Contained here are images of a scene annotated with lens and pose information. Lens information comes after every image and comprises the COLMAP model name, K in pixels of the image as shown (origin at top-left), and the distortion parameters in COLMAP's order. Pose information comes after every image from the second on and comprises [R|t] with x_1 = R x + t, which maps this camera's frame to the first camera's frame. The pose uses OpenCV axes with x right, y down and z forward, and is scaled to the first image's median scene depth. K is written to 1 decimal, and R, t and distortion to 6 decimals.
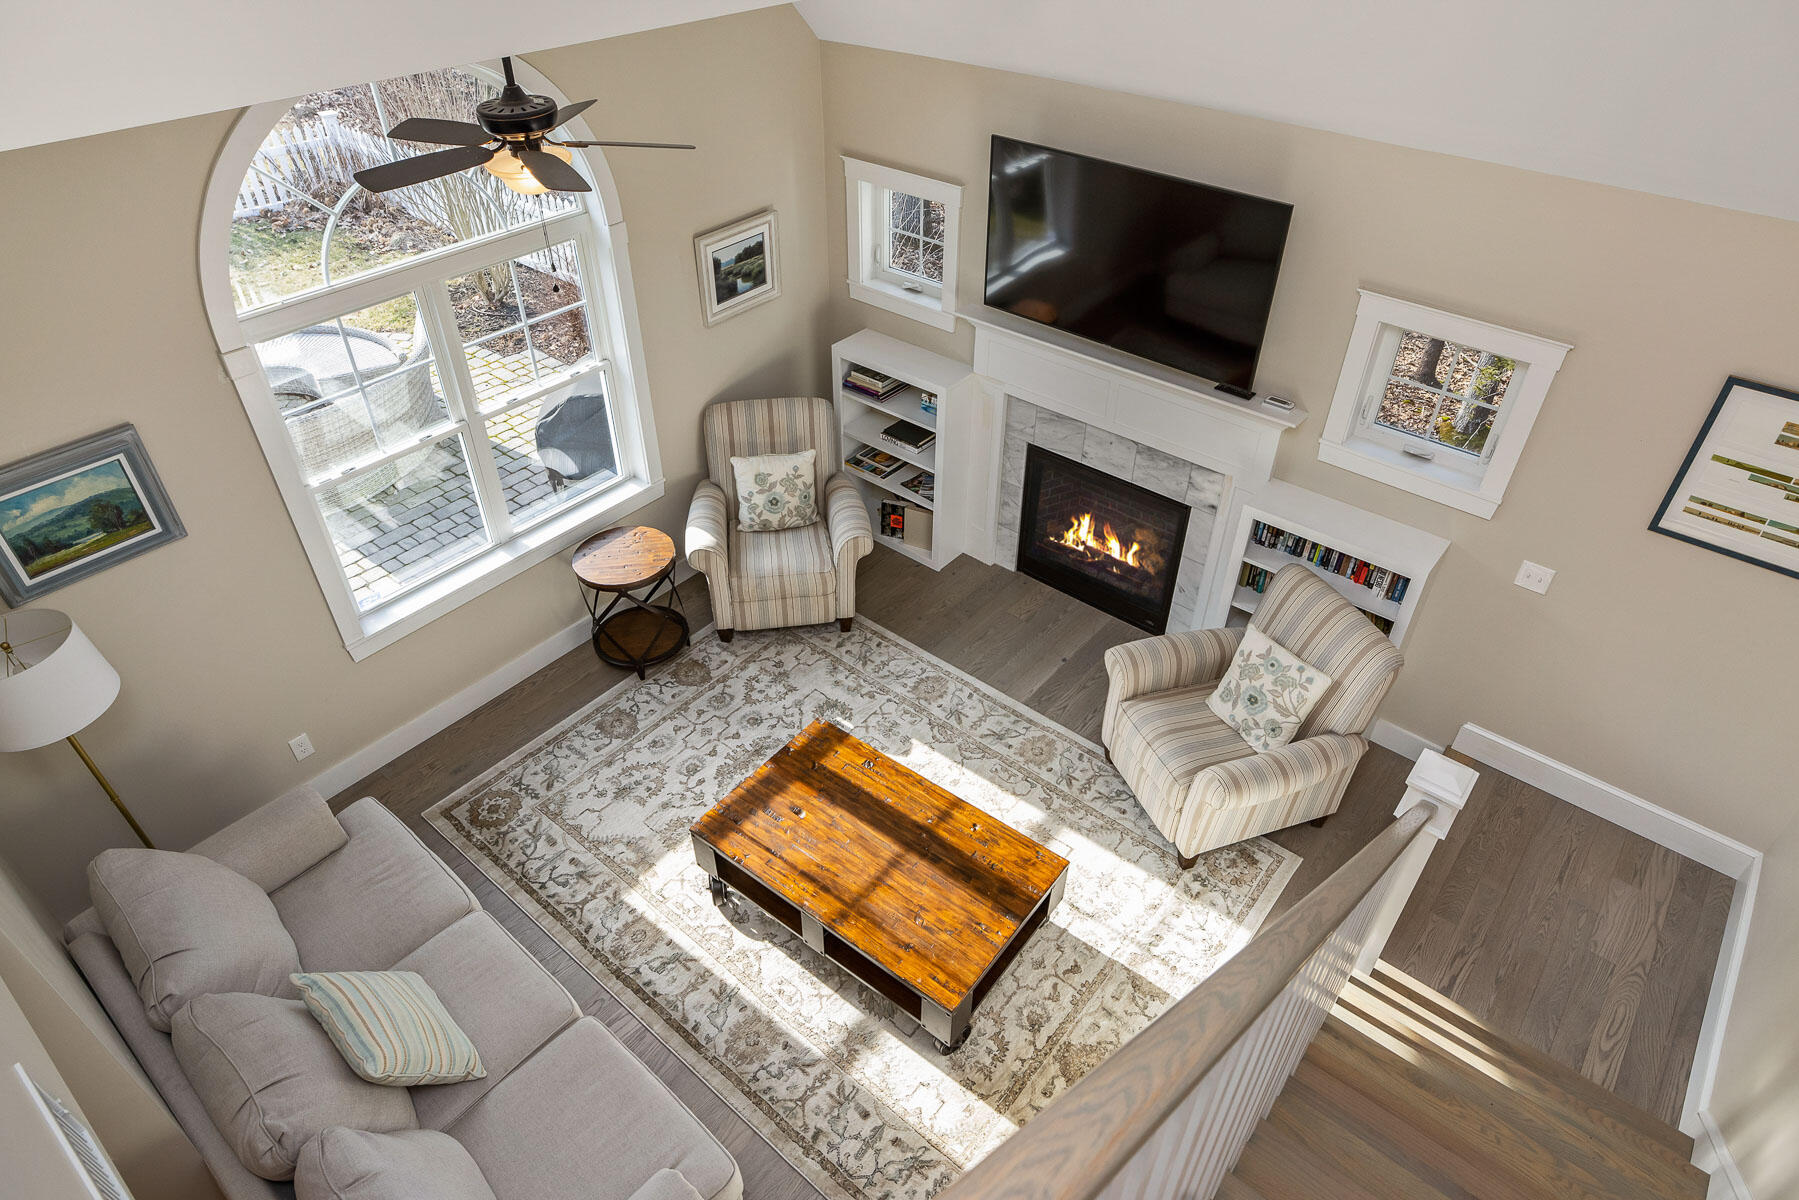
lens RADIAL K [[1074.9, 0, 905.7], [0, 1074.9, 578.3], [0, 0, 1]] dist [0.009299, -0.007737]
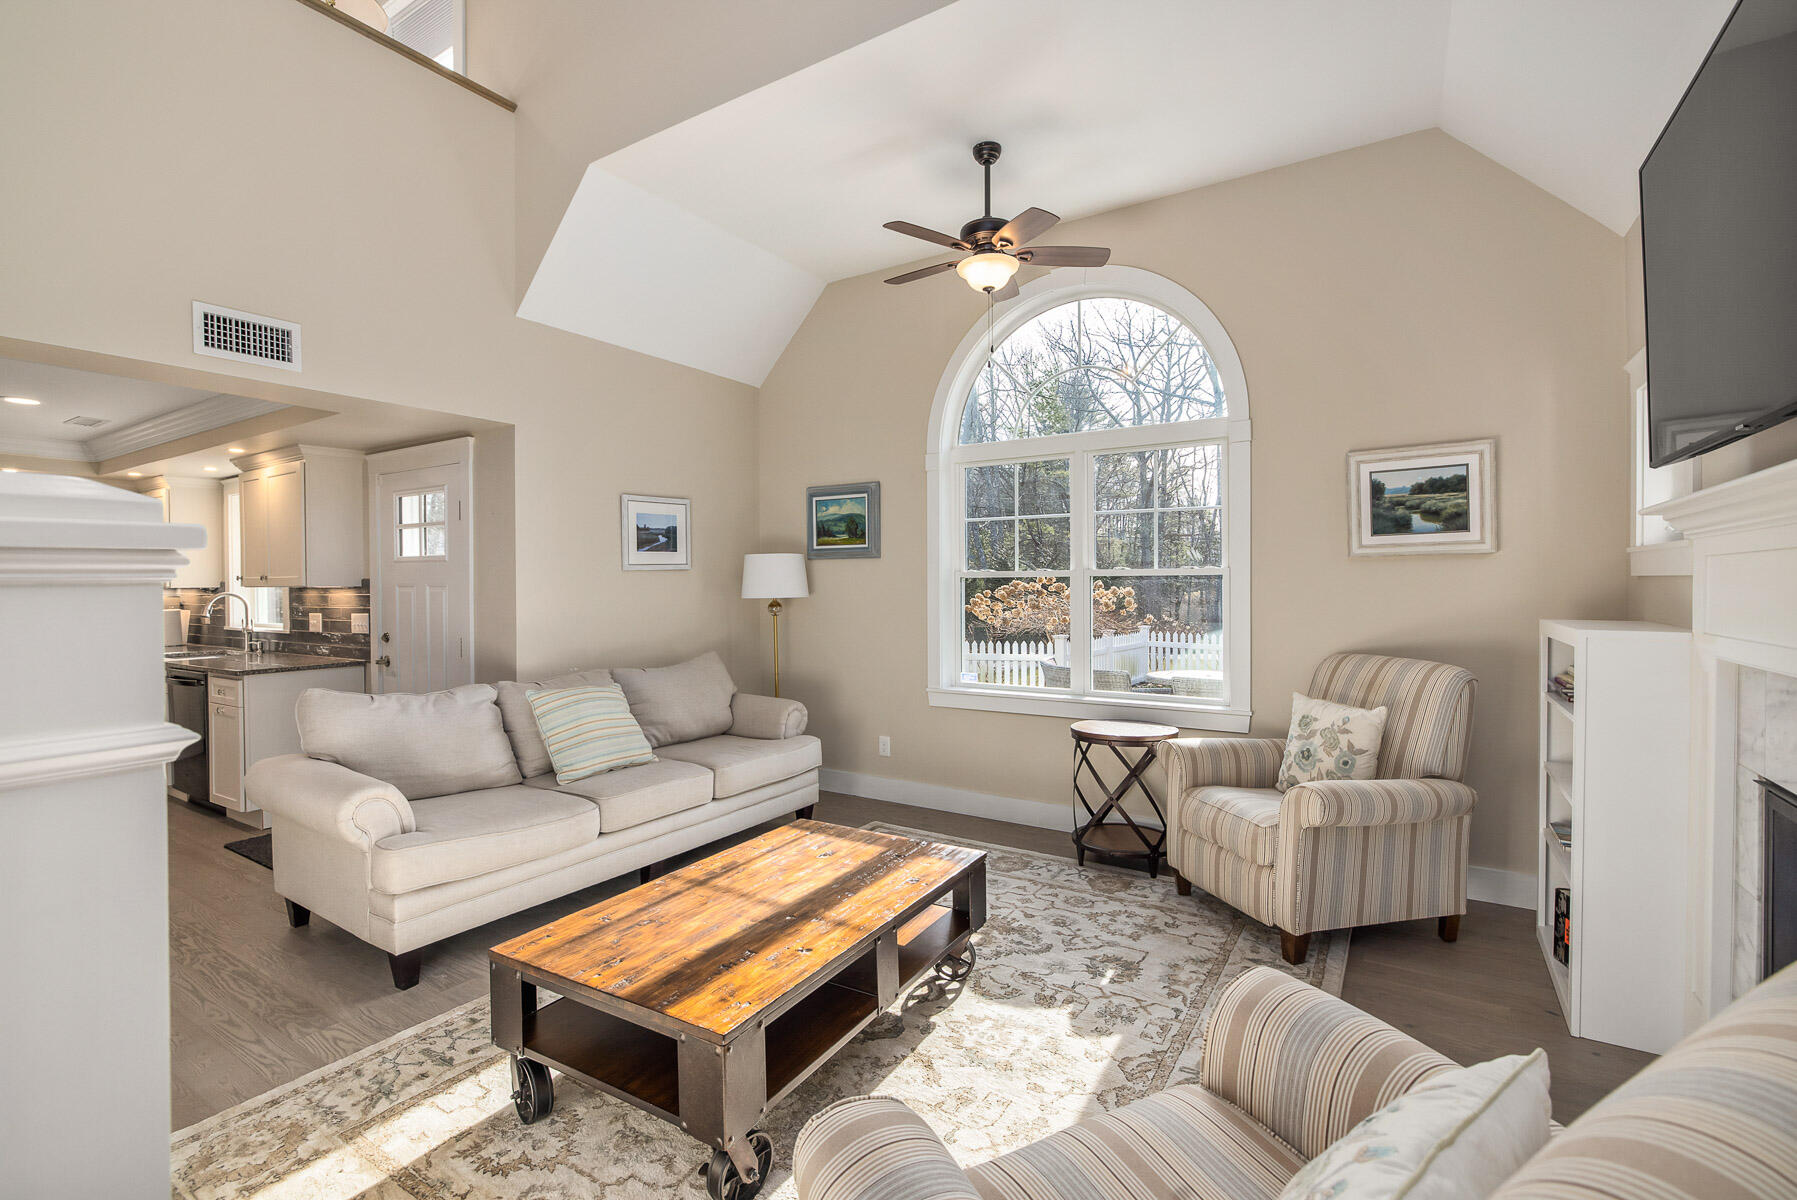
lens RADIAL K [[808.0, 0, 904.0], [0, 808.0, 587.0], [0, 0, 1]] dist [-0.004831, 0.000744]
pose [[0.124167, -0.003478, -0.992255, 0.429102], [-0.602484, 0.794293, -0.078177, 0.052627], [0.788414, 0.607525, 0.096530, 0.699070]]
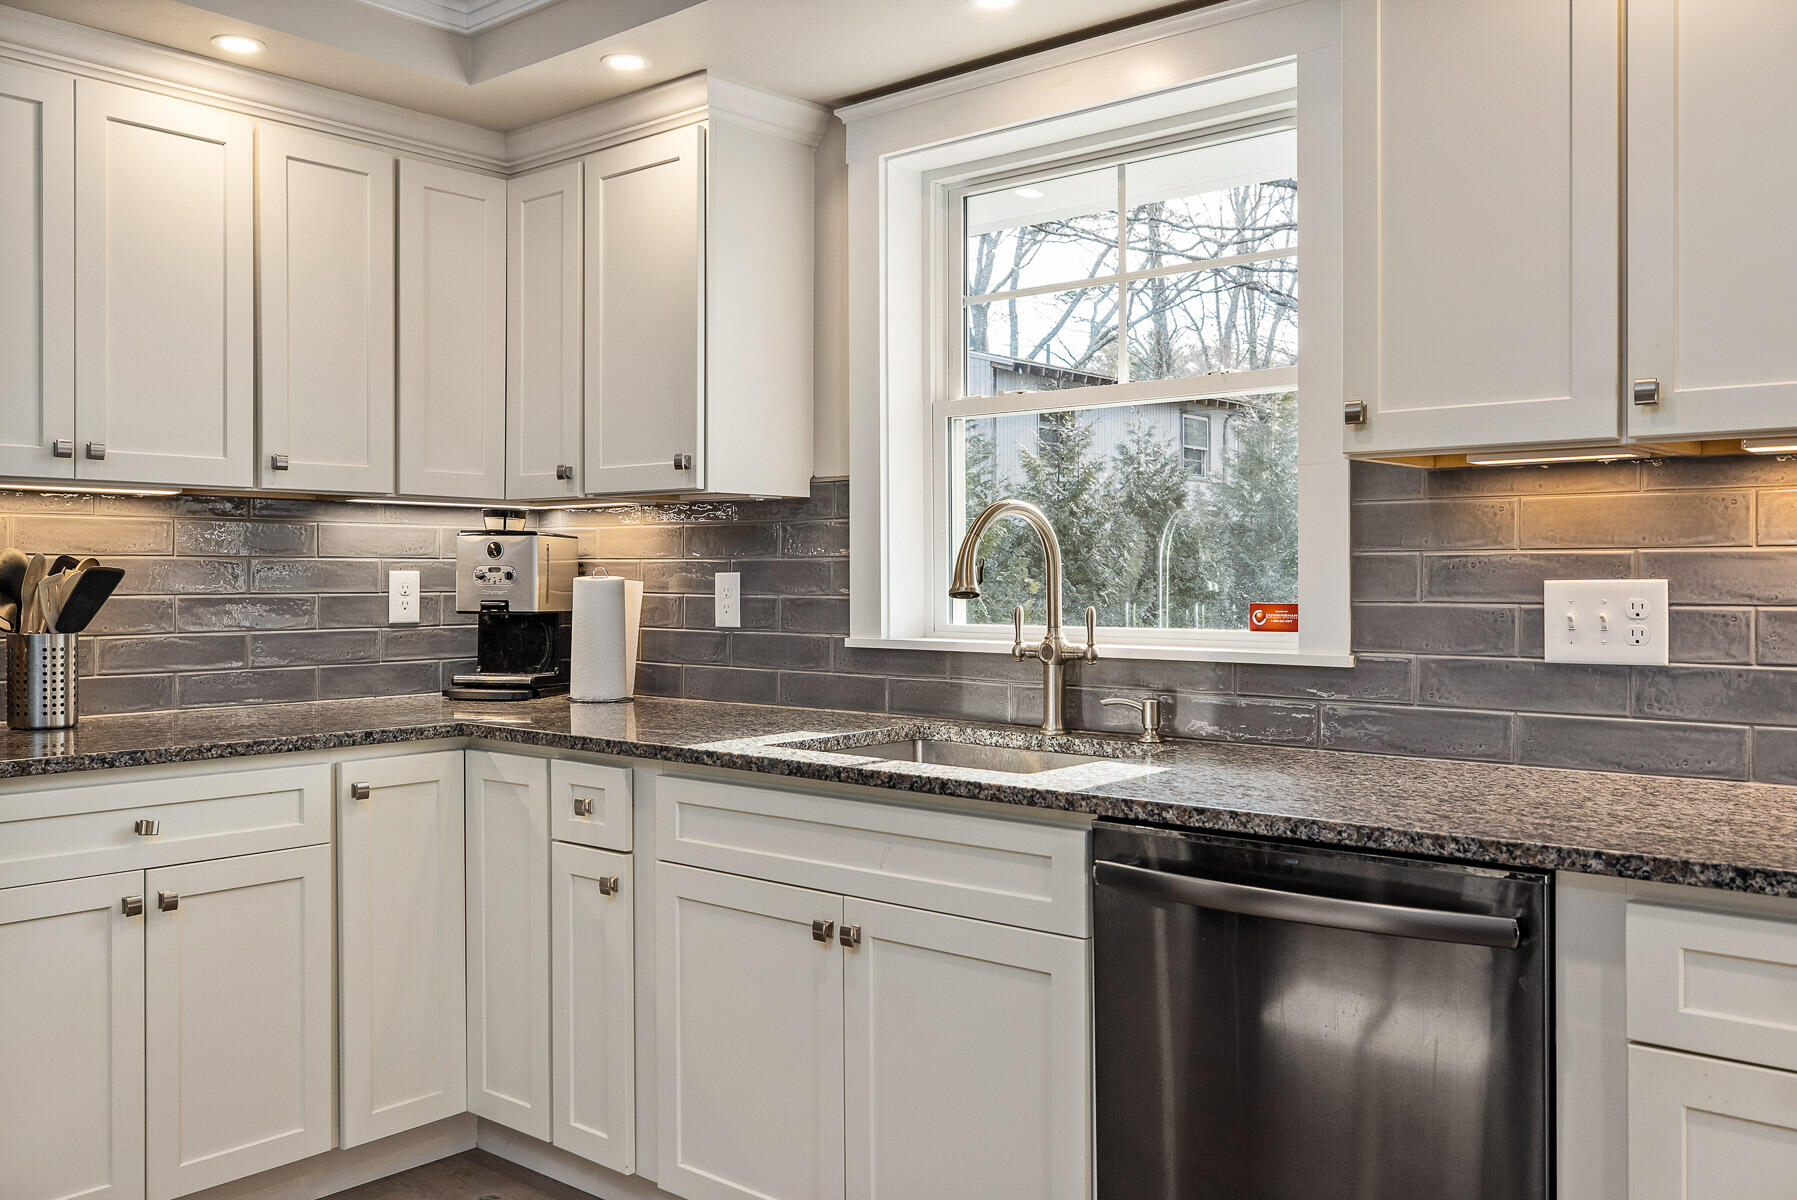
lens RADIAL K [[1527.3, 0, 903.5], [0, 1527.3, 587.7], [0, 0, 1]] dist [0.010700, -0.000354]
pose [[-0.021754, 0.000367, -0.999763, -0.208088], [-0.612022, 0.790724, 0.013607, 0.539204], [0.790542, 0.612173, -0.016977, 0.114208]]
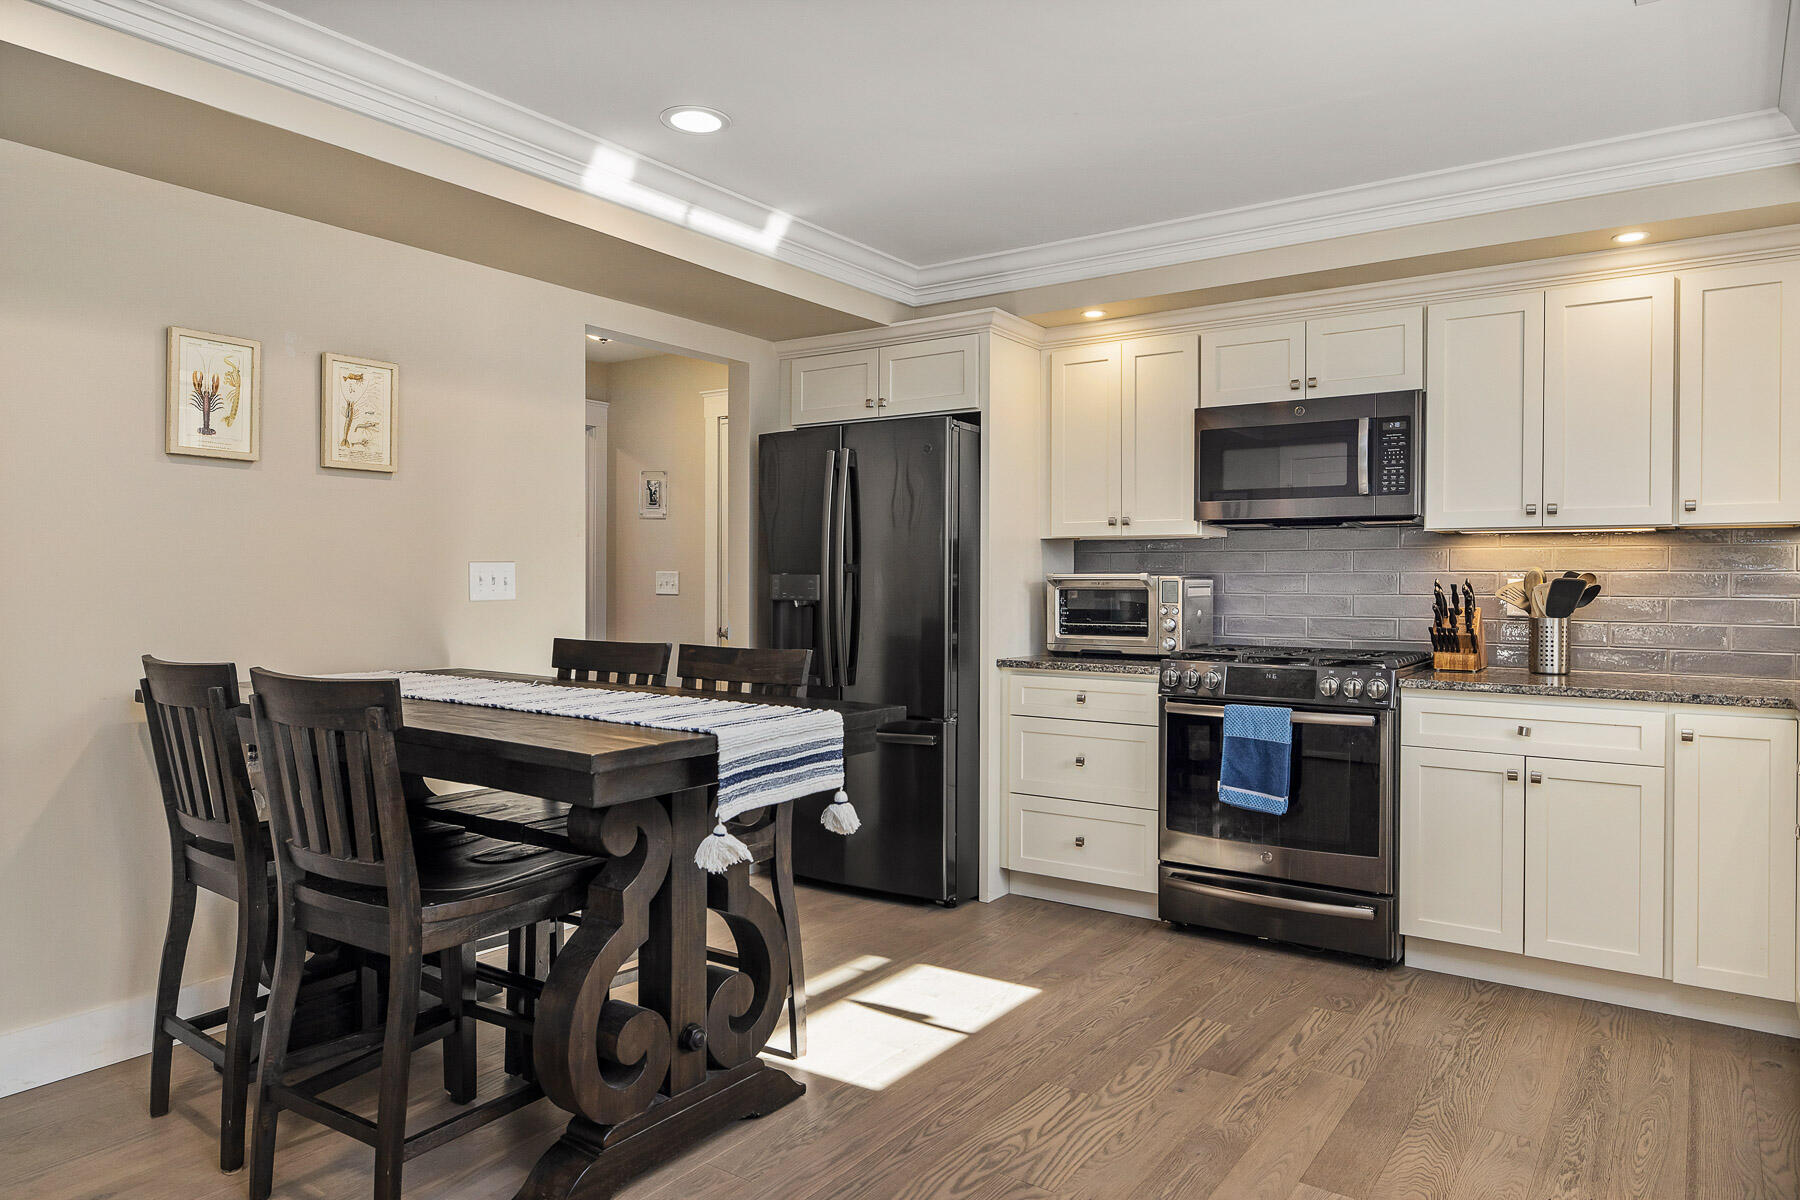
lens RADIAL K [[1159.3, 0, 902.5], [0, 1159.3, 584.6], [0, 0, 1]] dist [0.003984, -0.003391]
pose [[-0.996859, -0.012664, -0.078175, -0.301264], [-0.058029, 0.788550, 0.612226, 0.334255], [0.053892, 0.614840, -0.786808, 0.378748]]
